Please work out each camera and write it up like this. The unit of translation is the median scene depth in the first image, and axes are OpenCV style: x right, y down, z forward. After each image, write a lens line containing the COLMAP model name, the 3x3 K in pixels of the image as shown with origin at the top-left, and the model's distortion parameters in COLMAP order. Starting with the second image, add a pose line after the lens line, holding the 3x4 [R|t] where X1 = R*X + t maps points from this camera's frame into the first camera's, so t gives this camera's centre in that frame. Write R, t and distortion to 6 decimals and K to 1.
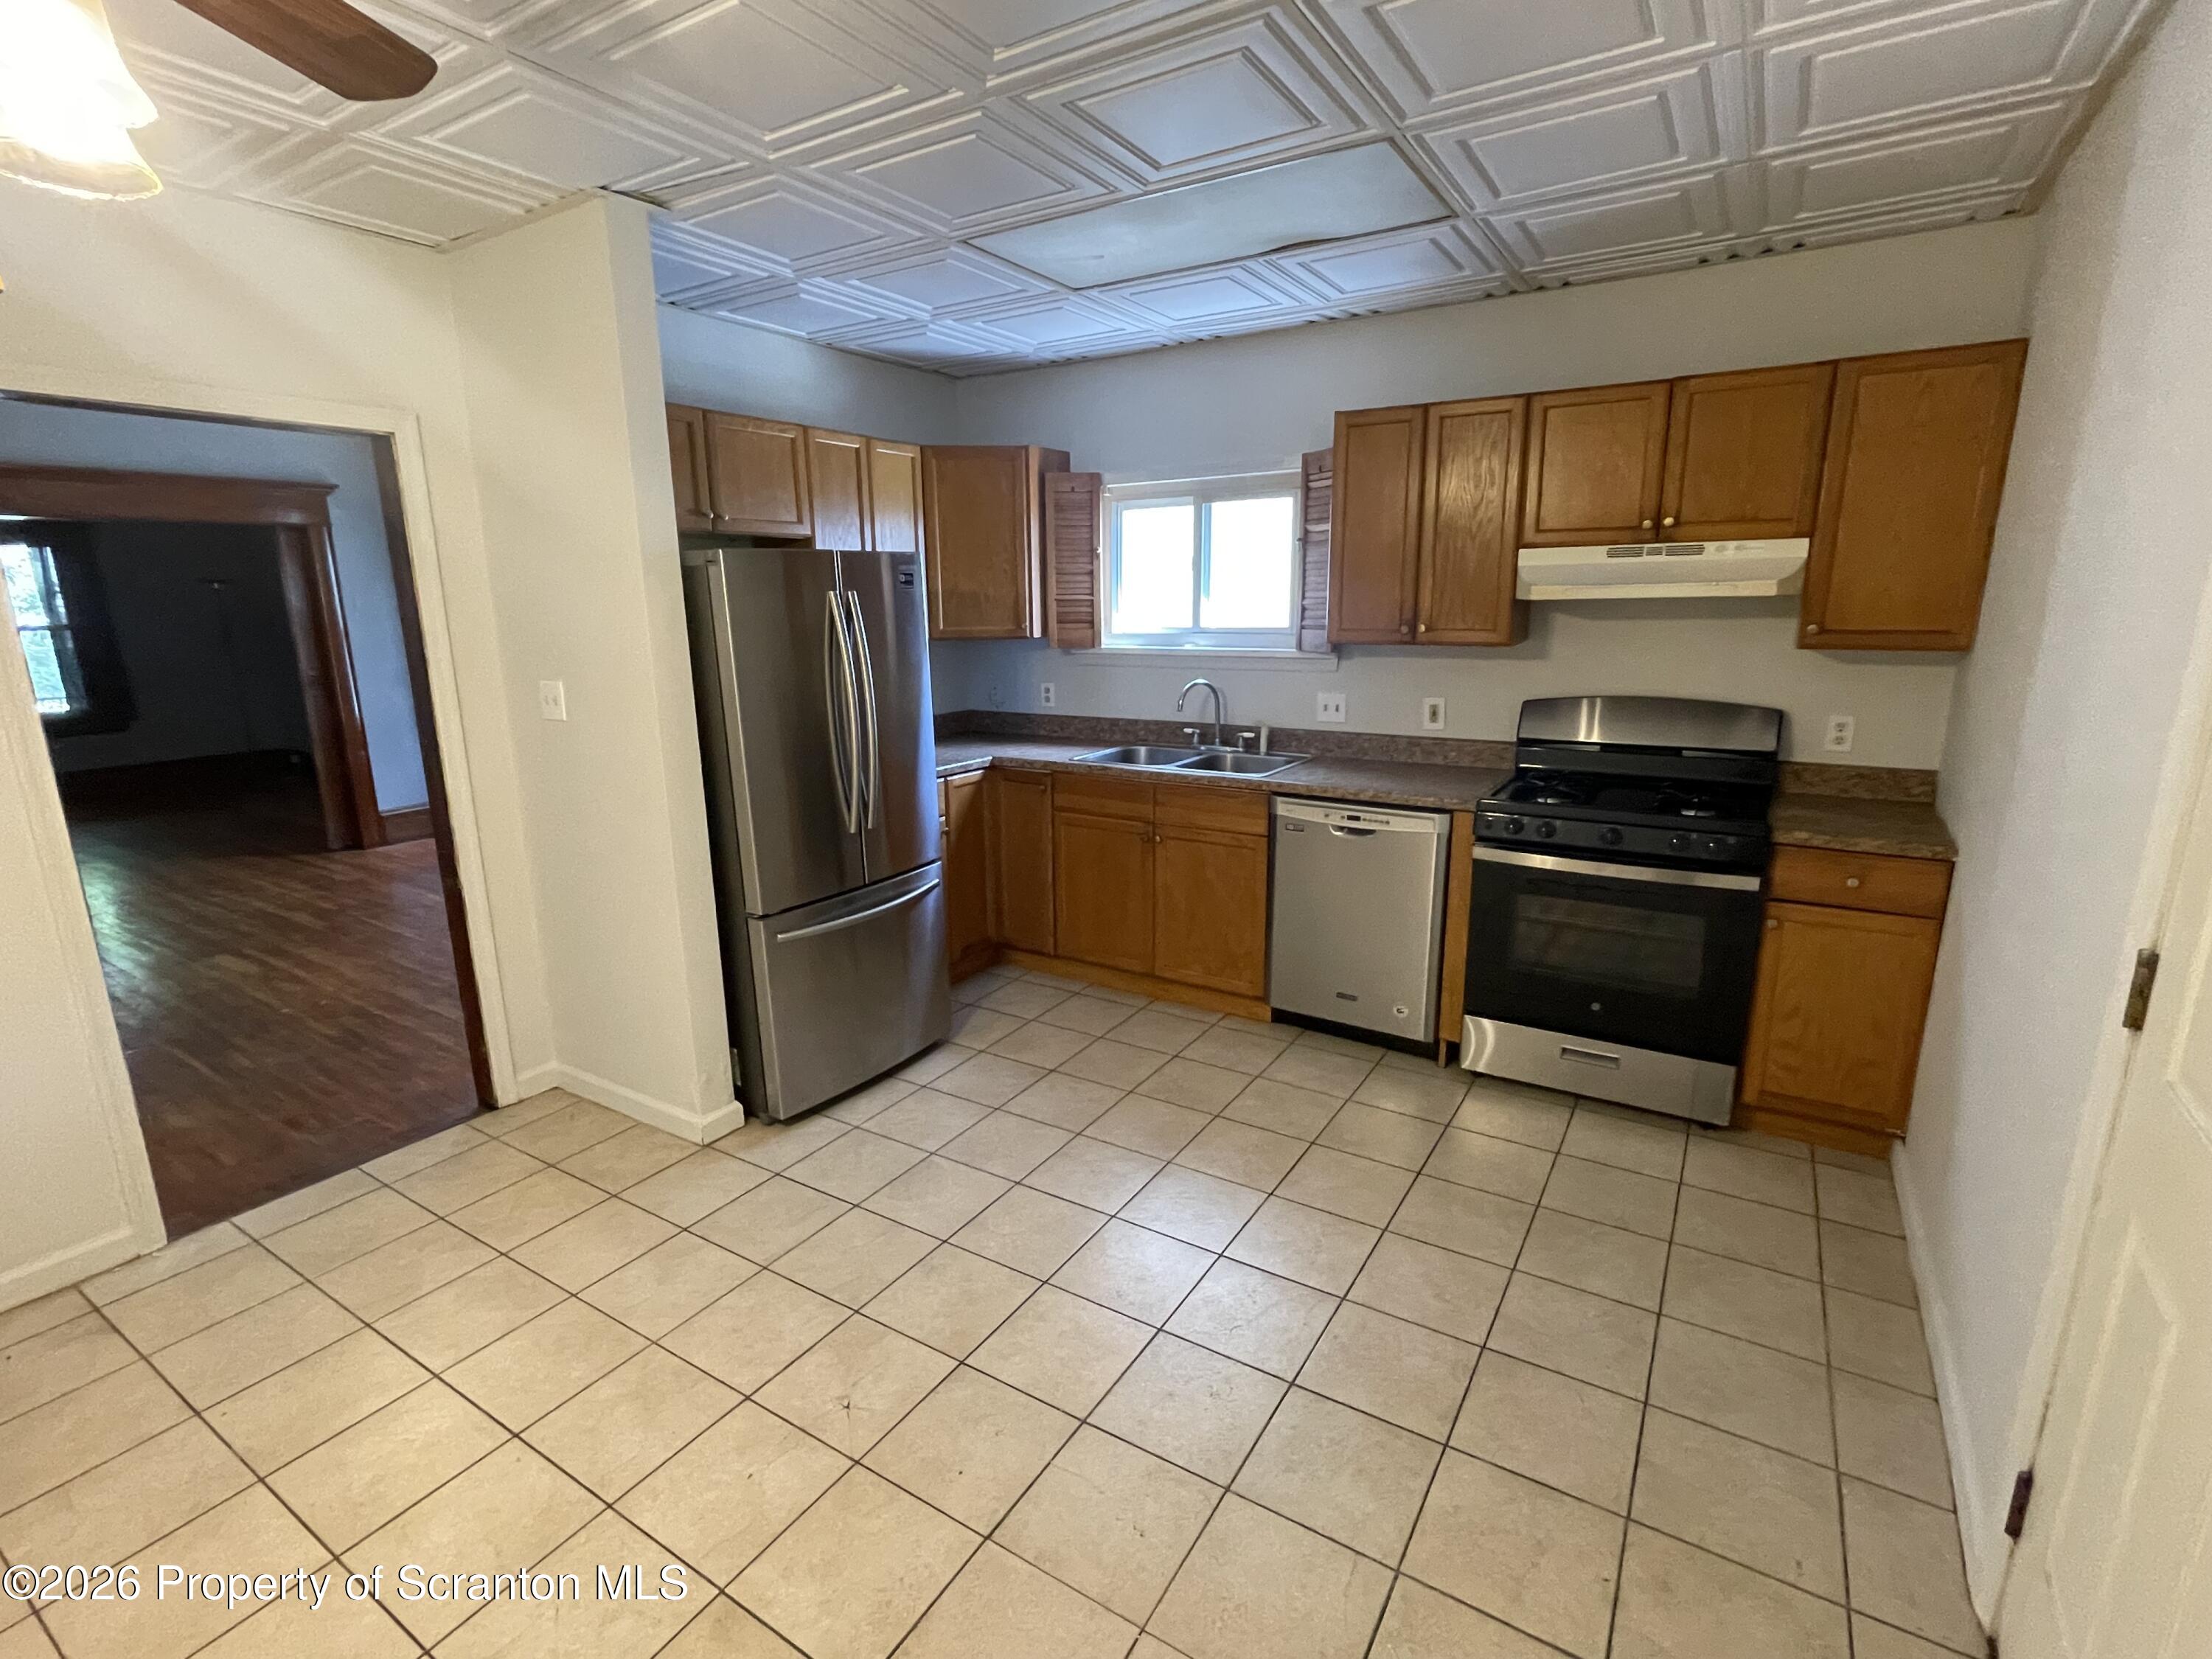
lens RADIAL K [[1029.2, 0, 1104.1], [0, 1029.2, 832.2], [0, 0, 1]] dist [0.005075, 0.000043]
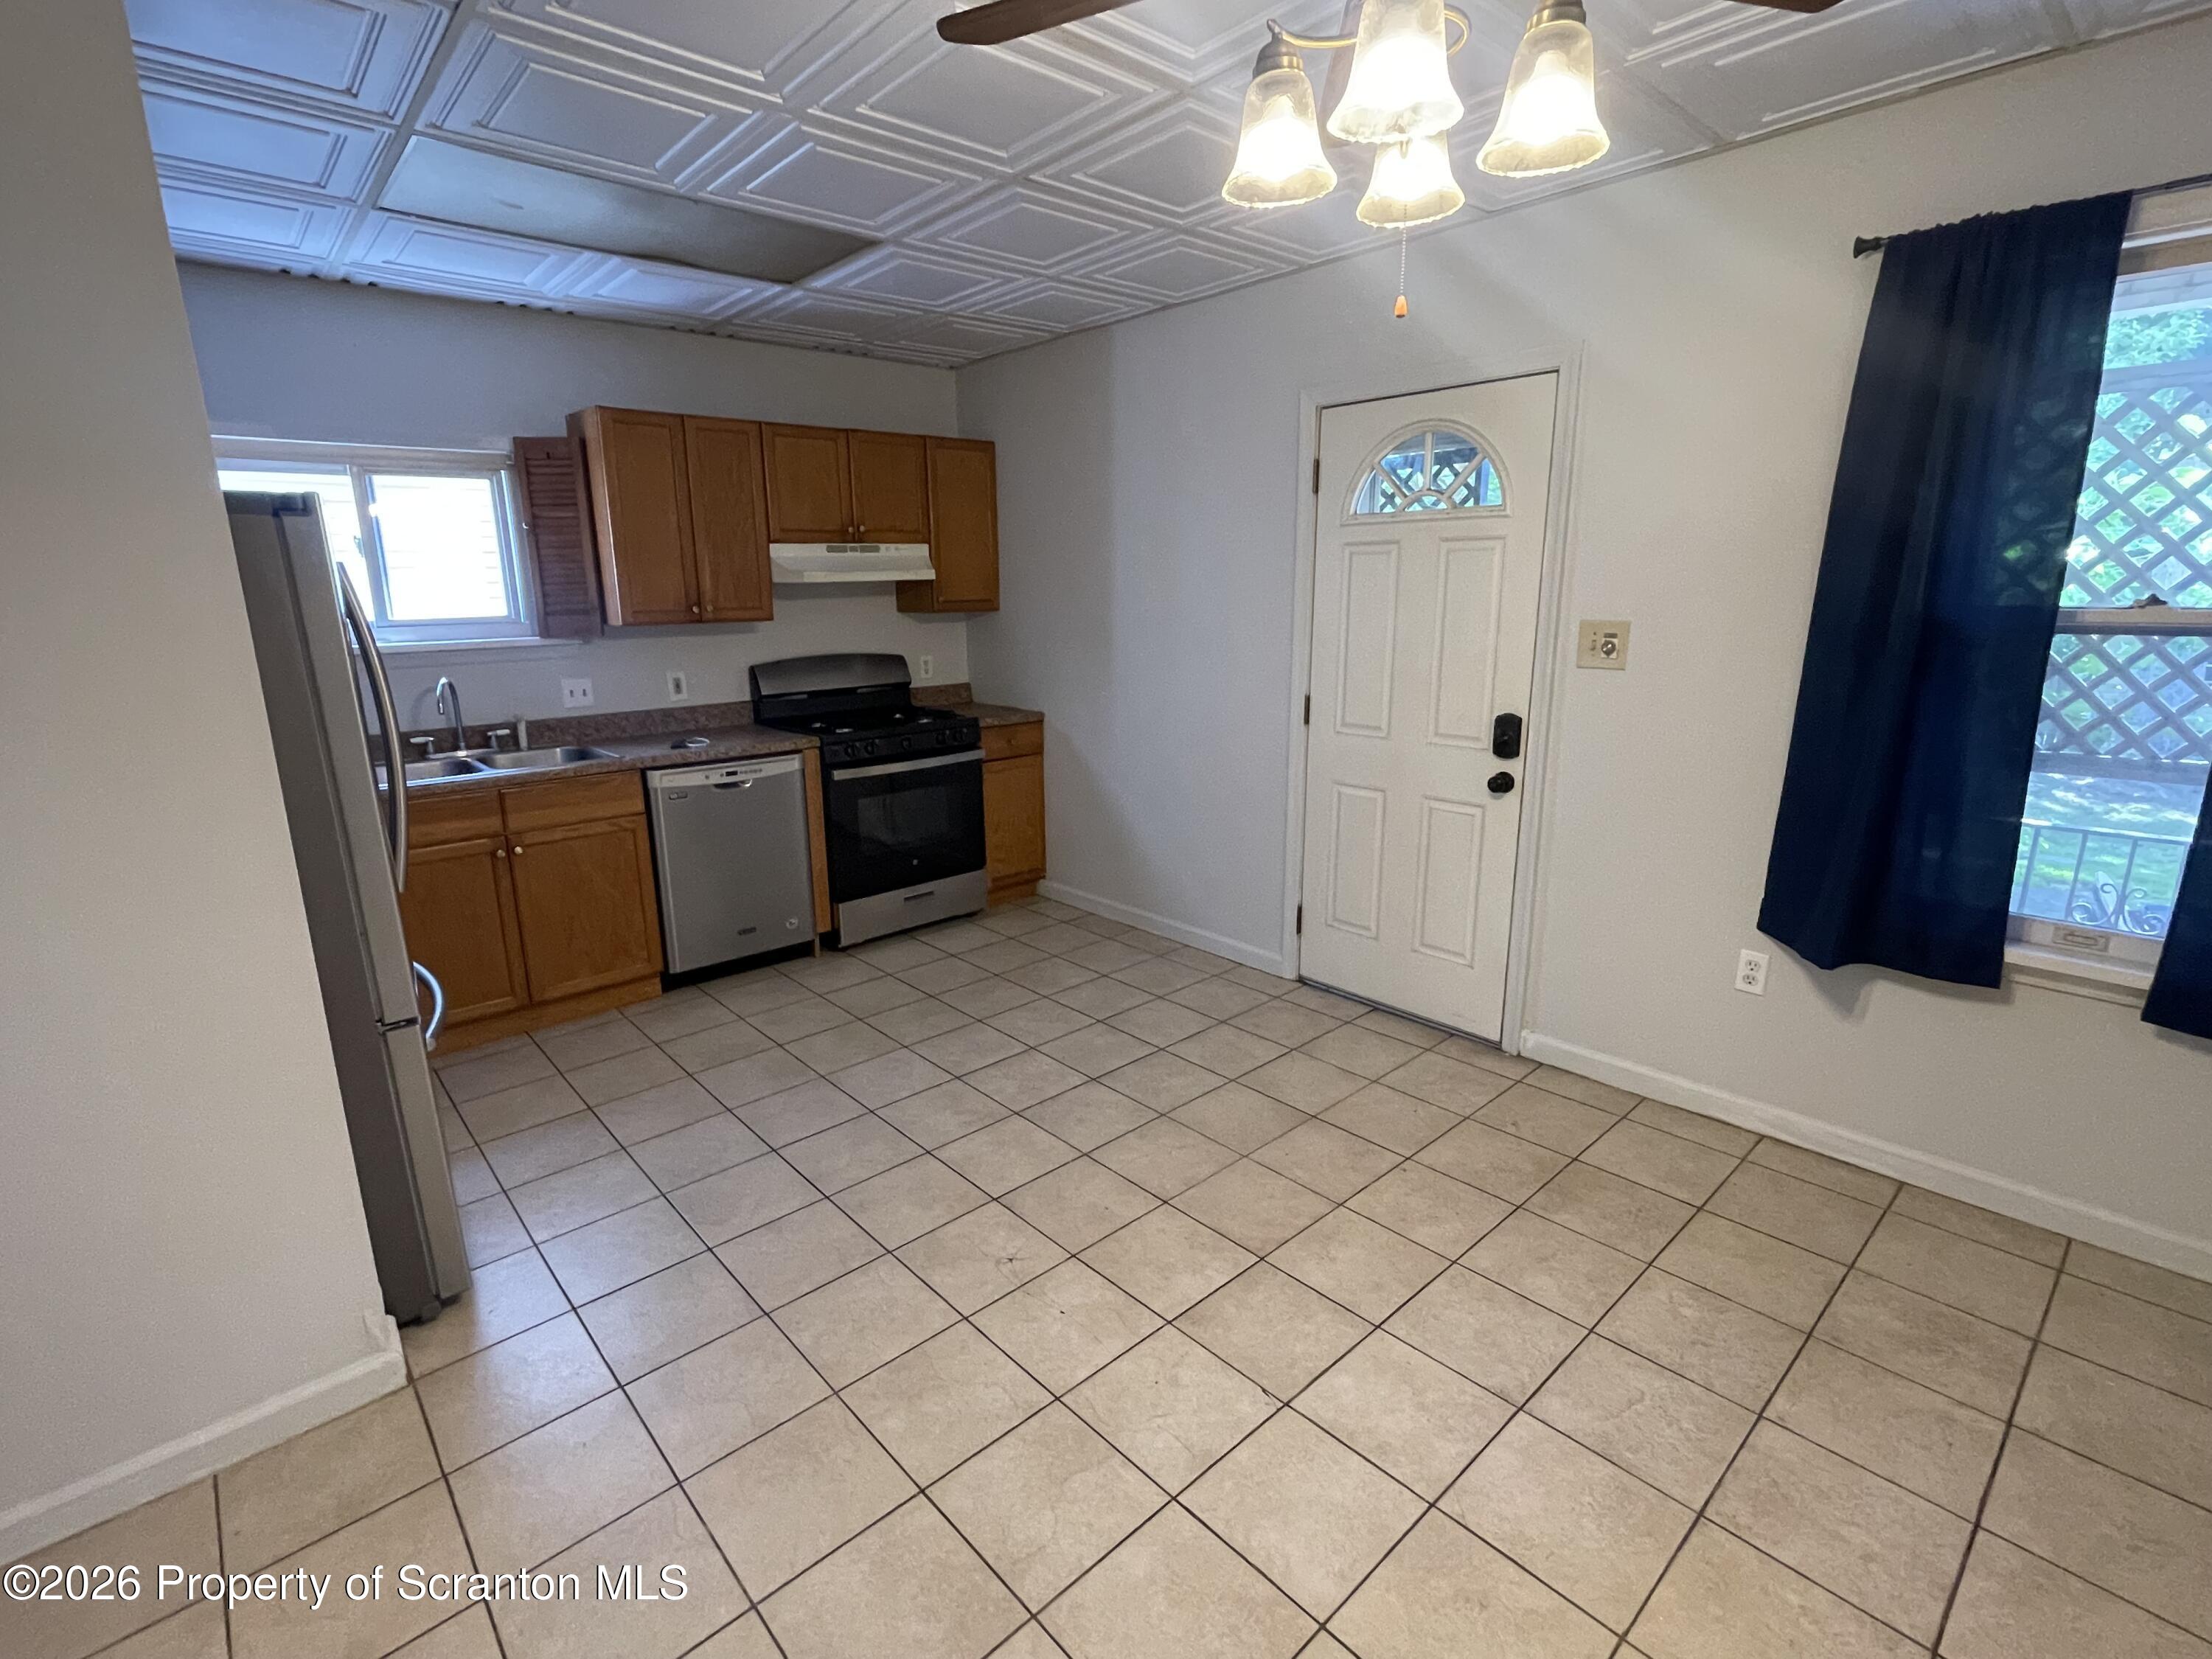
lens RADIAL K [[1029.2, 0, 1059.5], [0, 1029.2, 831.3], [0, 0, 1]] dist [0.005075, 0.000043]
pose [[0.294676, -0.218967, 0.930172, -0.739121], [0.230156, 0.961001, 0.153312, -0.044012], [-0.927466, 0.168907, 0.333581, 0.295549]]
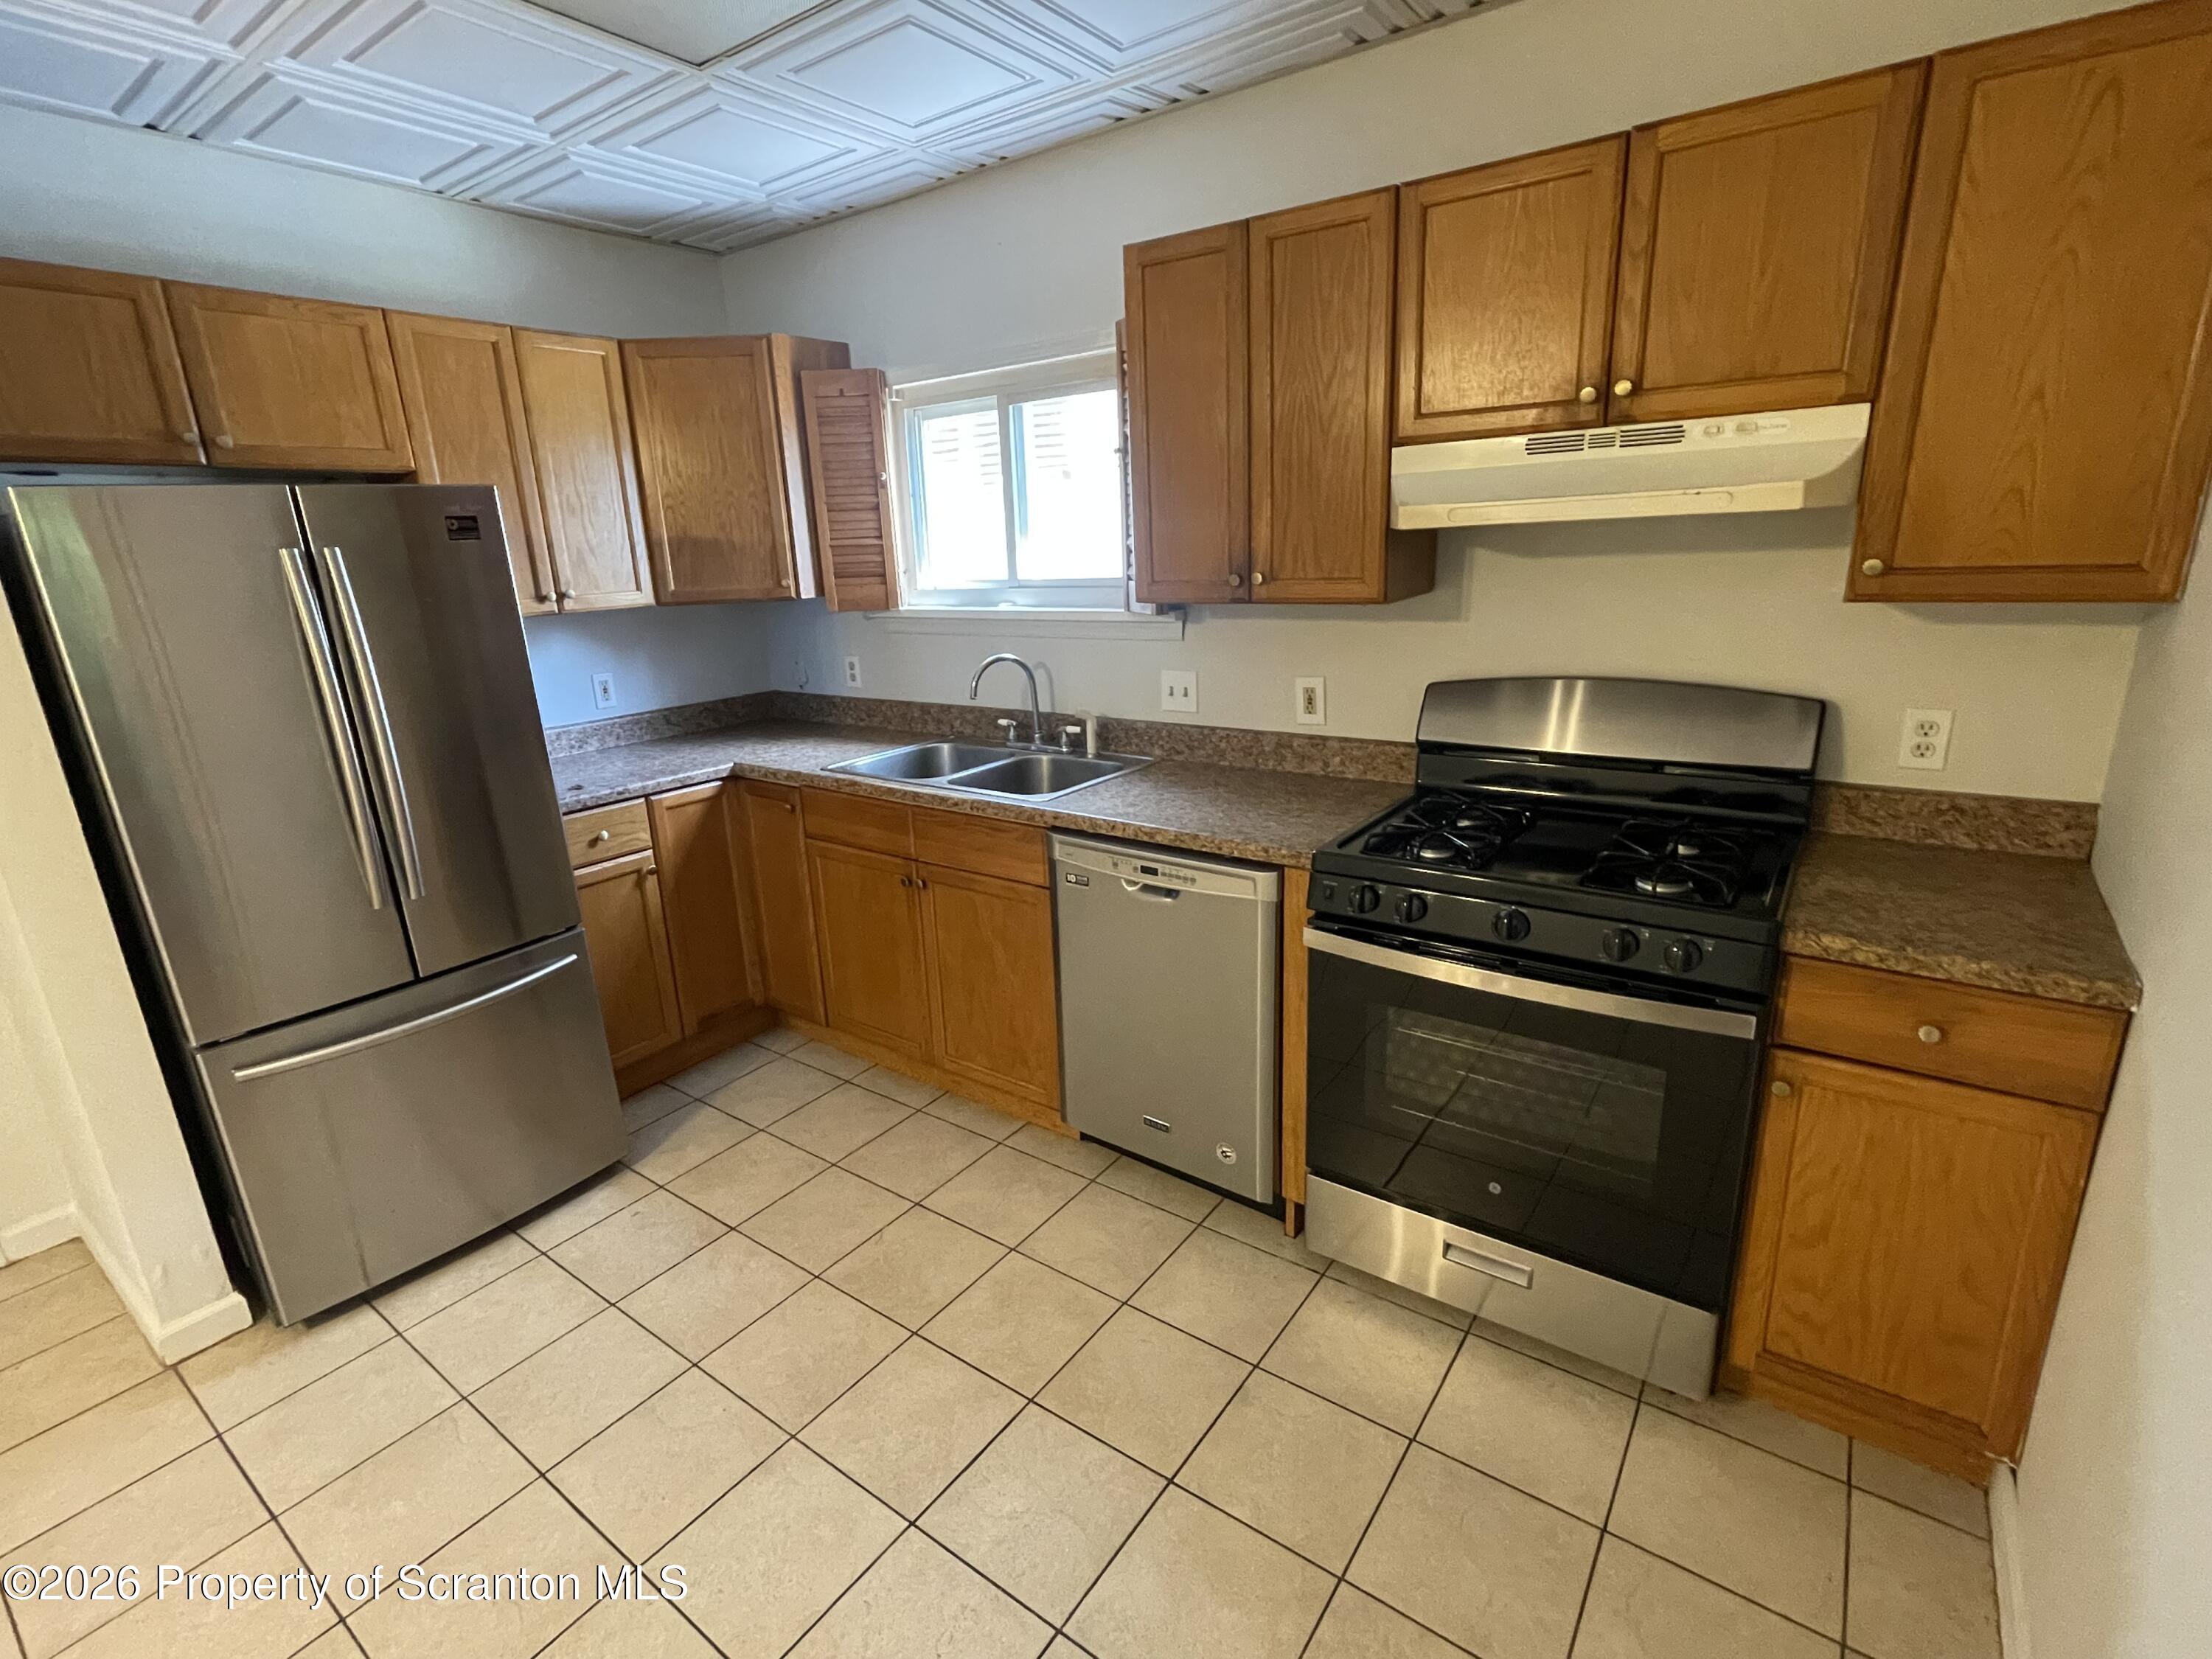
lens RADIAL K [[1029.2, 0, 1102.4], [0, 1029.2, 828.6], [0, 0, 1]] dist [0.005075, 0.000043]
pose [[0.997011, -0.008478, -0.076787, 0.267527], [0.012459, 0.998595, 0.051509, -0.076546], [0.076242, -0.052311, 0.995716, 0.344258]]
